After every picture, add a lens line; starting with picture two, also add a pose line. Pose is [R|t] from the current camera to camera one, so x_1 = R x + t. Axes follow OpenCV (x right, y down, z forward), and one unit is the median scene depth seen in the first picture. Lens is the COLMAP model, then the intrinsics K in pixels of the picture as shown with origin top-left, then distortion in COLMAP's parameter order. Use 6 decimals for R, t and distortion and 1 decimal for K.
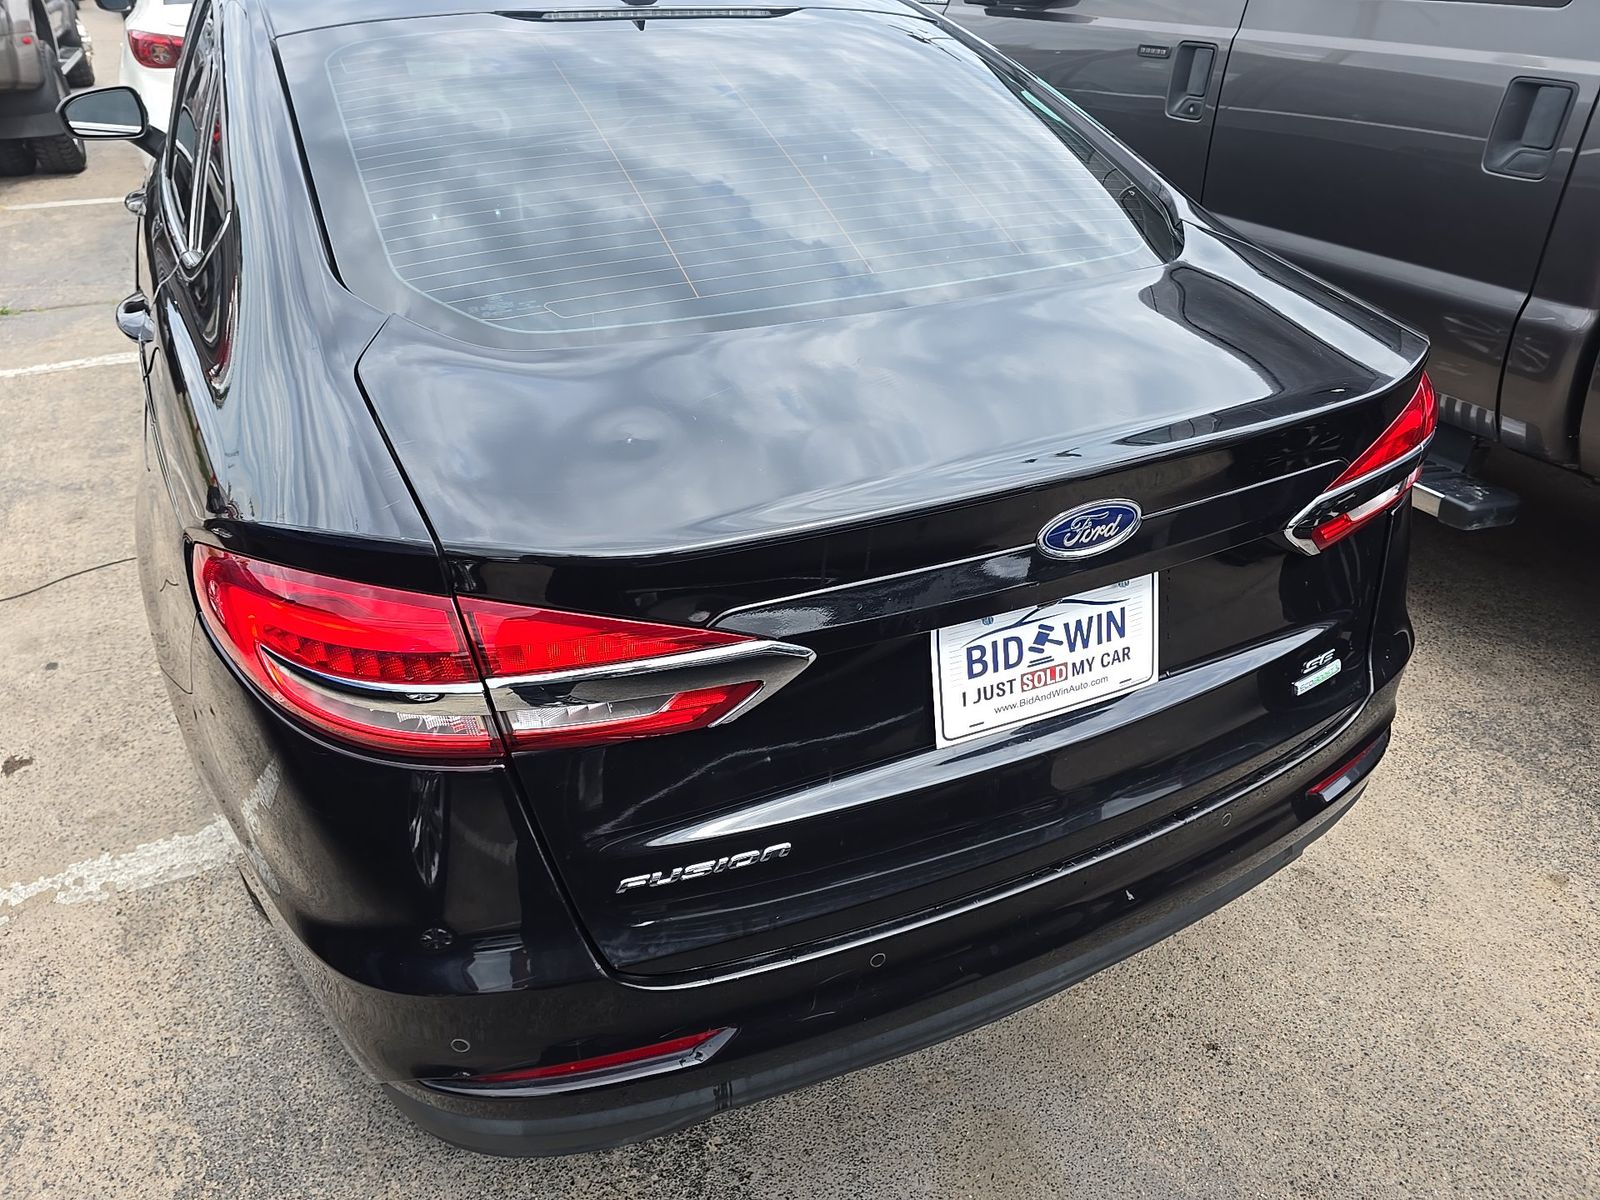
lens RADIAL K [[1100.9, 0, 786.5], [0, 1100.9, 598.6], [0, 0, 1]] dist [0.057985, -0.054305]
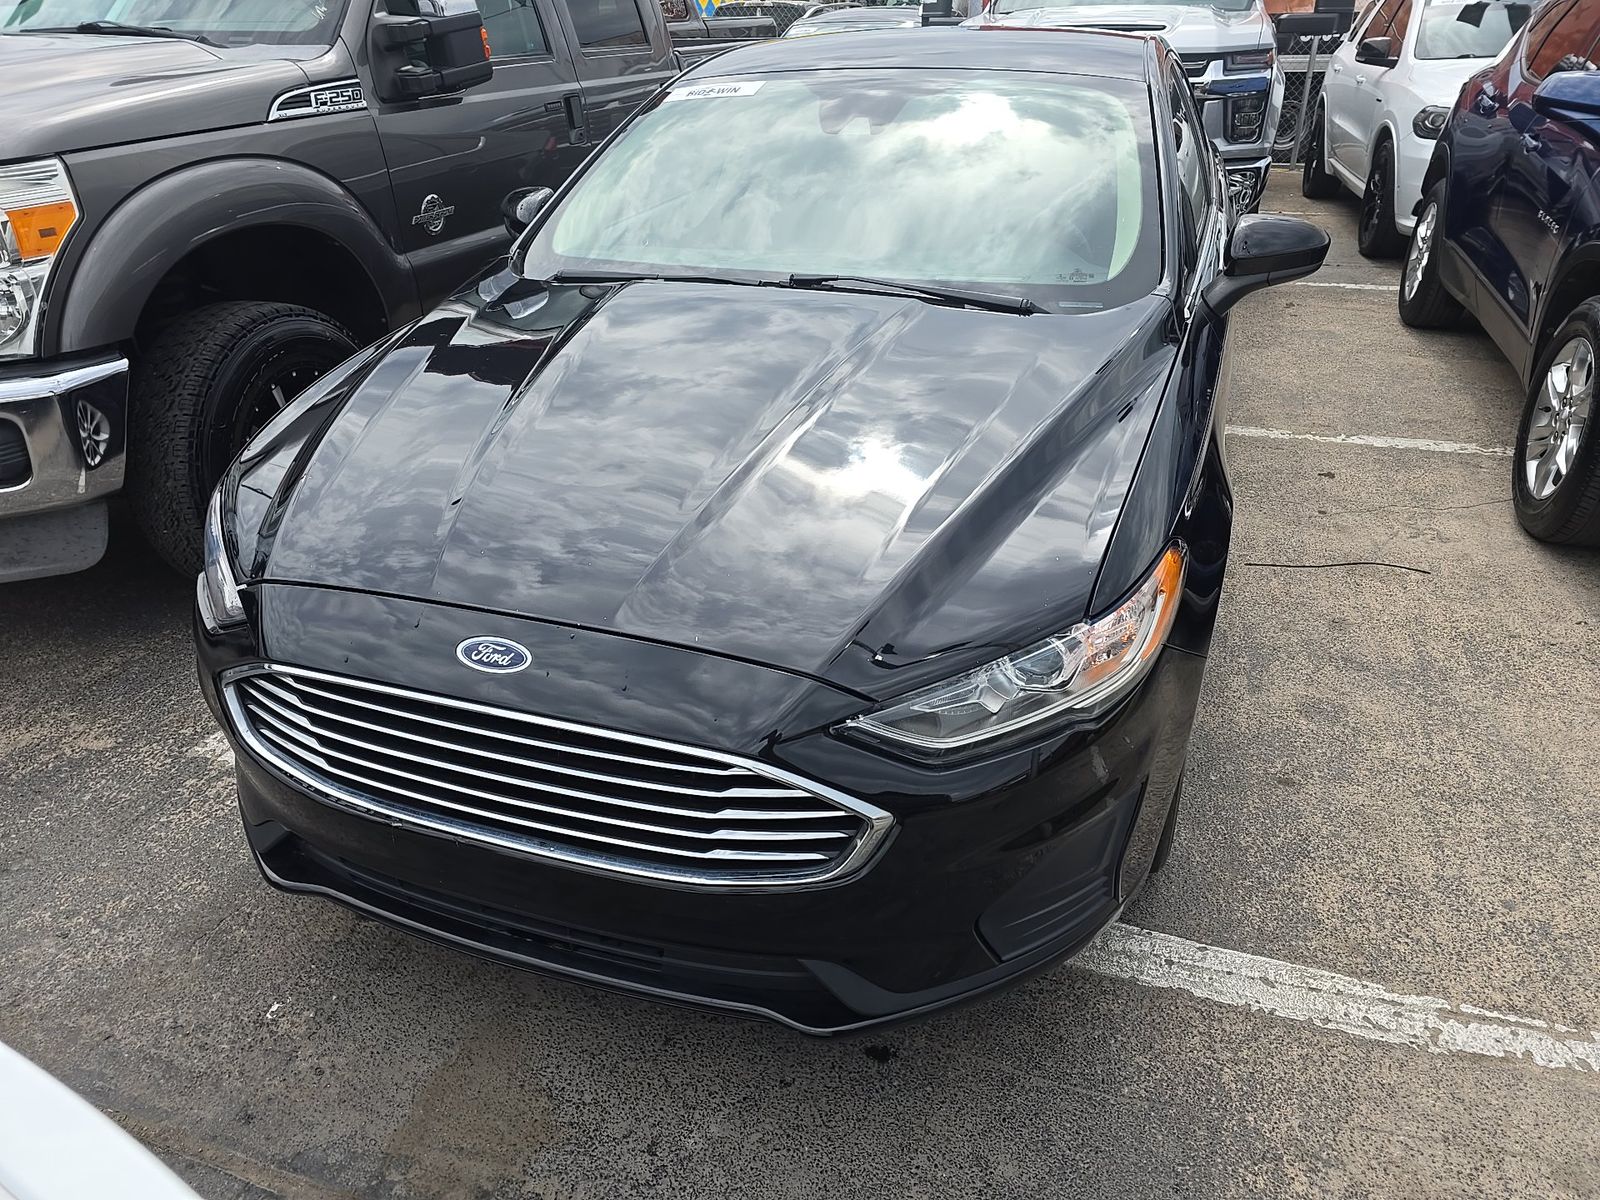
lens RADIAL K [[1075.4, 0, 805.0], [0, 1075.4, 593.7], [0, 0, 1]] dist [0.049433, -0.050773]
pose [[-0.709232, -0.328568, 0.623725, -1.743987], [0.370521, 0.578963, 0.726303, -1.827208], [-0.599754, 0.746221, -0.288878, 3.007508]]
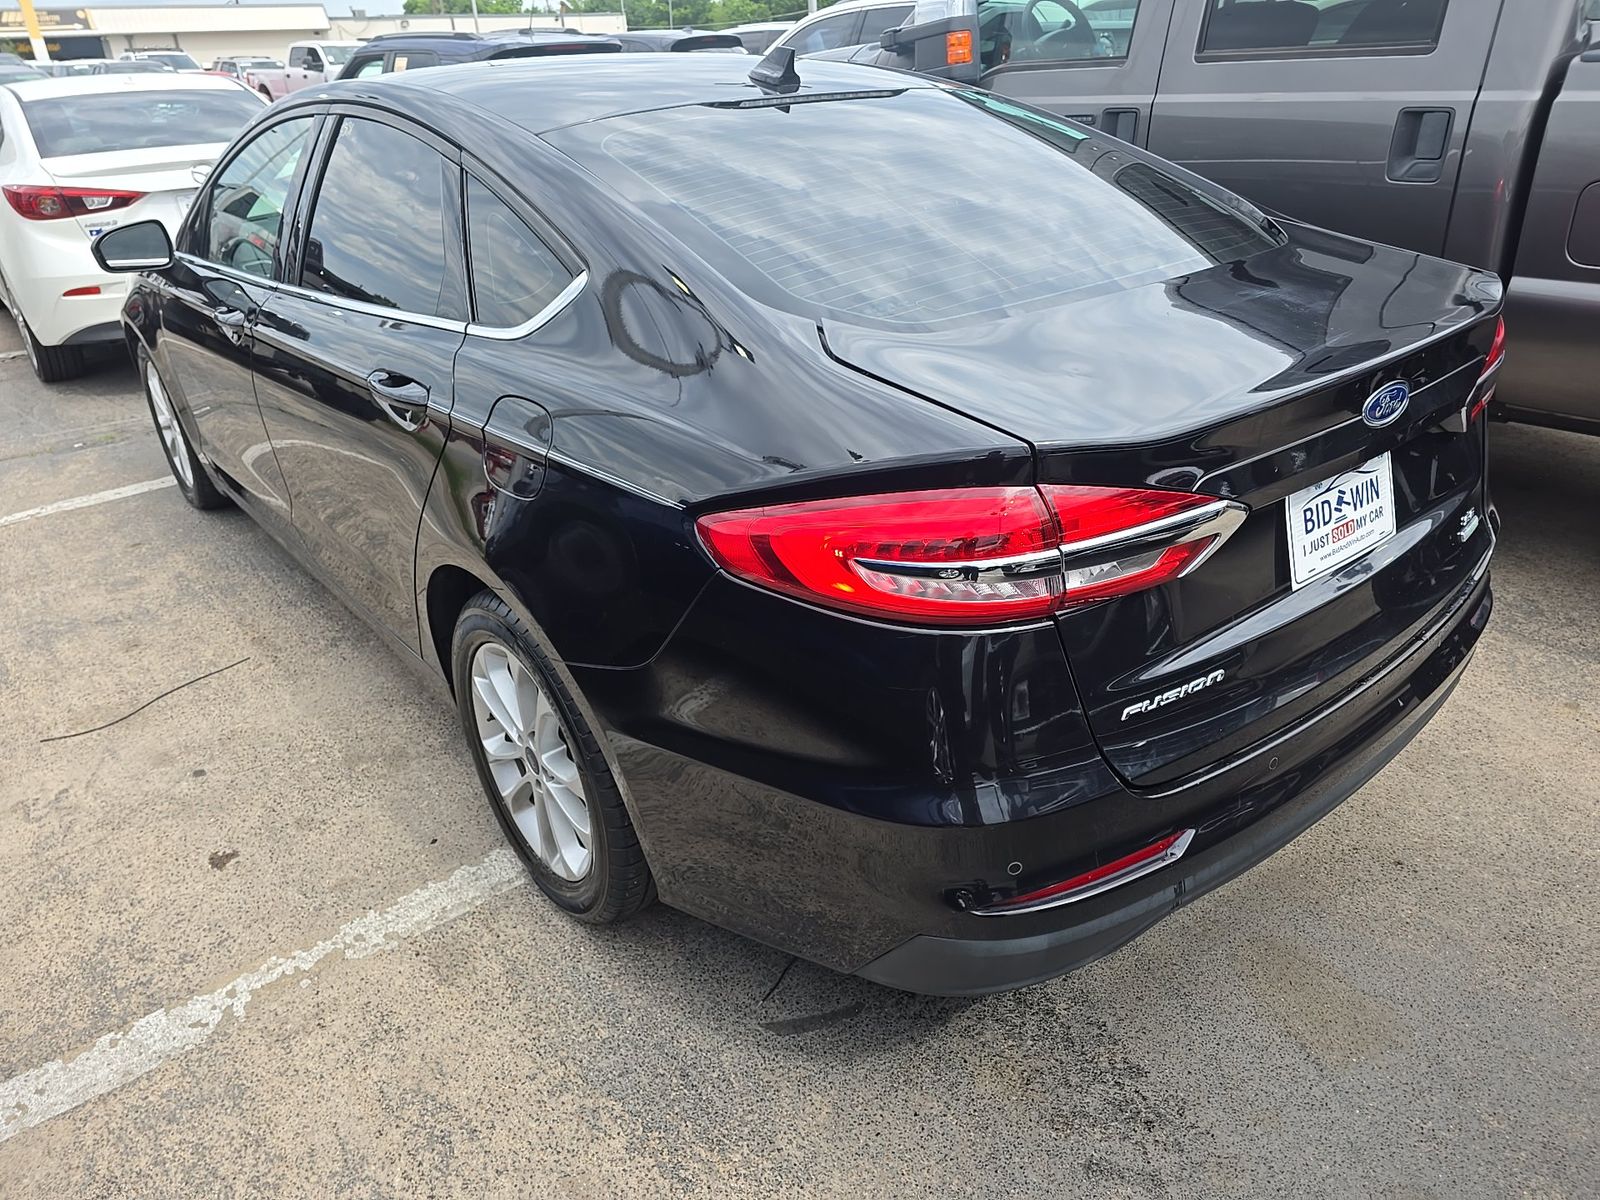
lens RADIAL K [[1100.9, 0, 786.5], [0, 1100.9, 598.6], [0, 0, 1]] dist [0.057985, -0.054305]
pose [[0.973187, -0.144397, 0.179047, -0.480699], [0.159729, 0.984359, -0.074329, 0.103574], [-0.165513, 0.100935, 0.981029, -0.135881]]
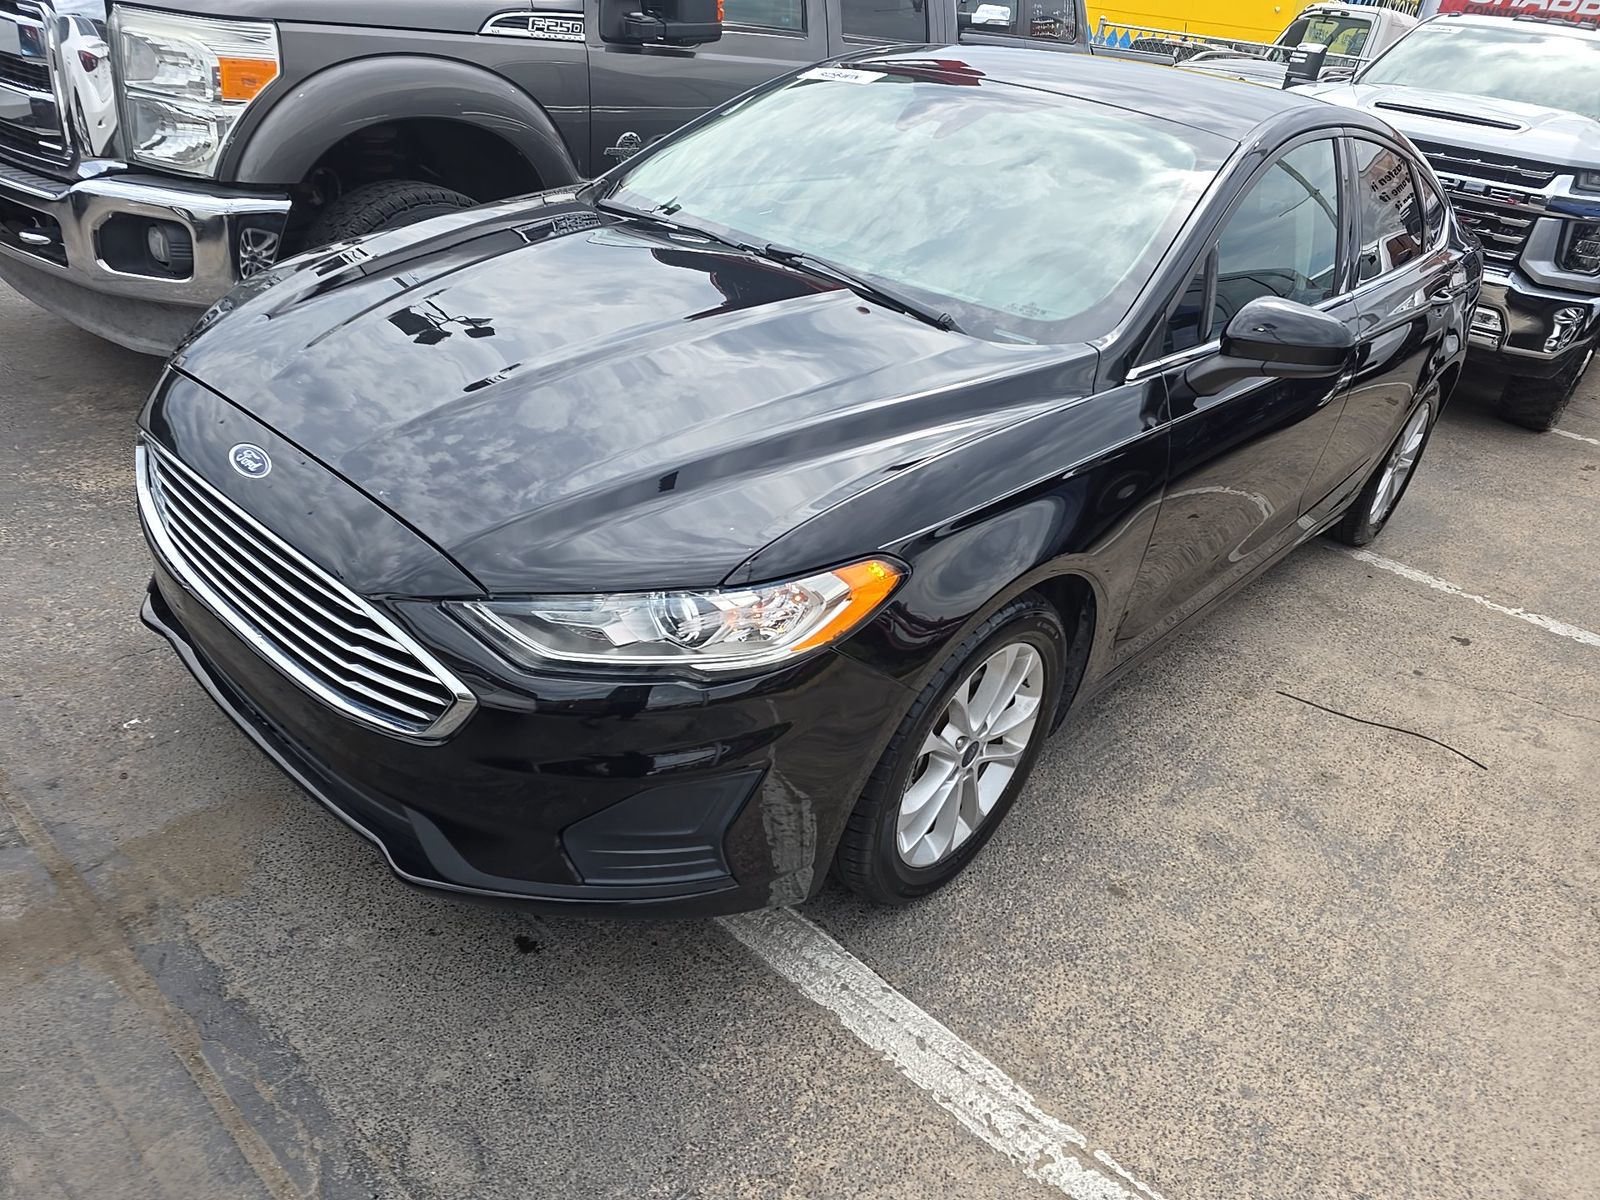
lens RADIAL K [[1068.2, 0, 800.0], [0, 1068.2, 600.0], [0, 0, 1]] dist [0.059847, -0.057955]
pose [[-0.381771, -0.499300, 0.777786, -2.087303], [0.353826, 0.698467, 0.622054, -1.621115], [-0.853849, 0.512683, -0.089989, 2.666066]]
